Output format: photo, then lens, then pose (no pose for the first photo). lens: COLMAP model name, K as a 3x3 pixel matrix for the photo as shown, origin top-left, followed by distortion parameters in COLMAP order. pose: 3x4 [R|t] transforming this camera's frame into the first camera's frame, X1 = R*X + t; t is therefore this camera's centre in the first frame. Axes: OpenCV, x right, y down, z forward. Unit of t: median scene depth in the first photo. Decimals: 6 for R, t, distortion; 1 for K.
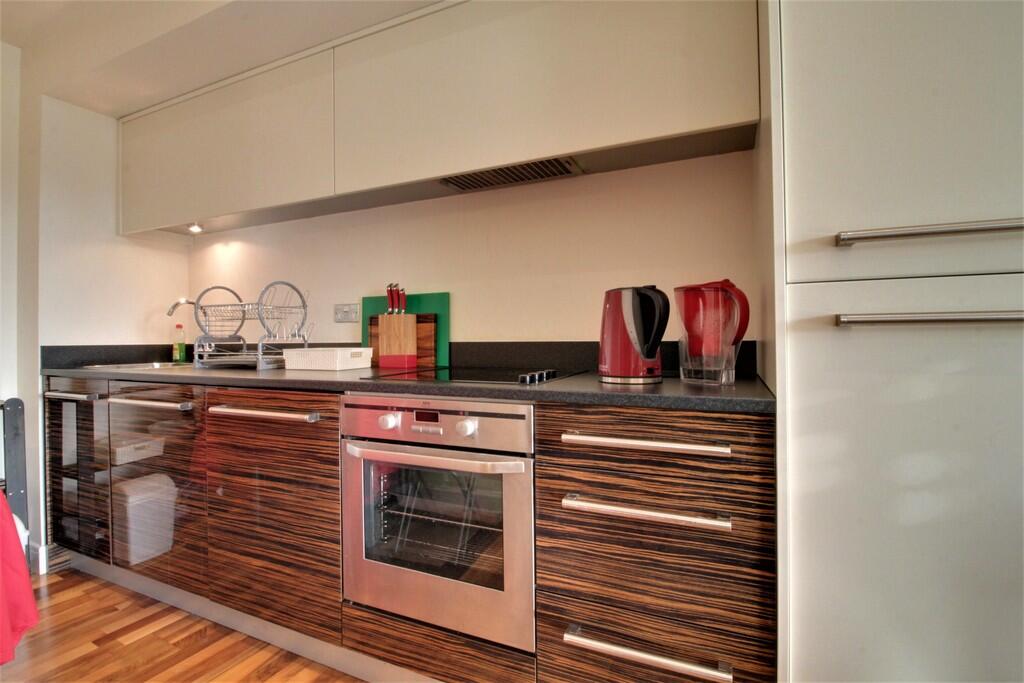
lens RADIAL K [[477.4, 0, 511.0], [0, 477.4, 334.8], [0, 0, 1]] dist [0.000333, -0.011437]
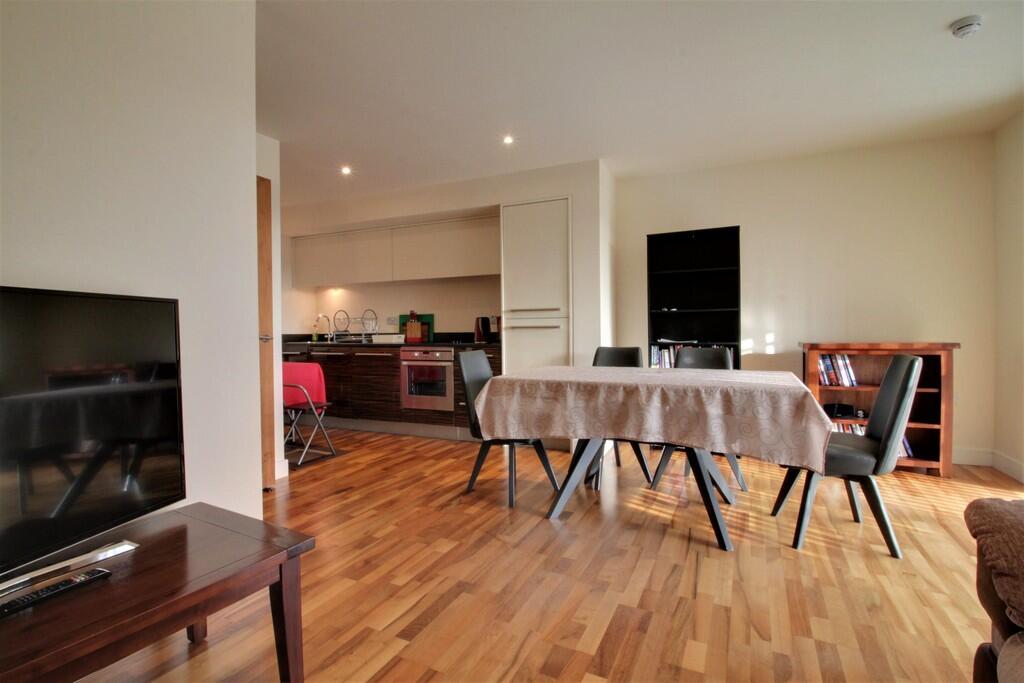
lens RADIAL K [[477.4, 0, 511.0], [0, 477.4, 334.8], [0, 0, 1]] dist [0.000333, -0.011437]
pose [[0.999900, 0.000026, 0.014146, 0.312664], [-0.000220, 0.999907, 0.013654, -0.009780], [-0.014144, -0.013655, 0.999807, -1.970040]]
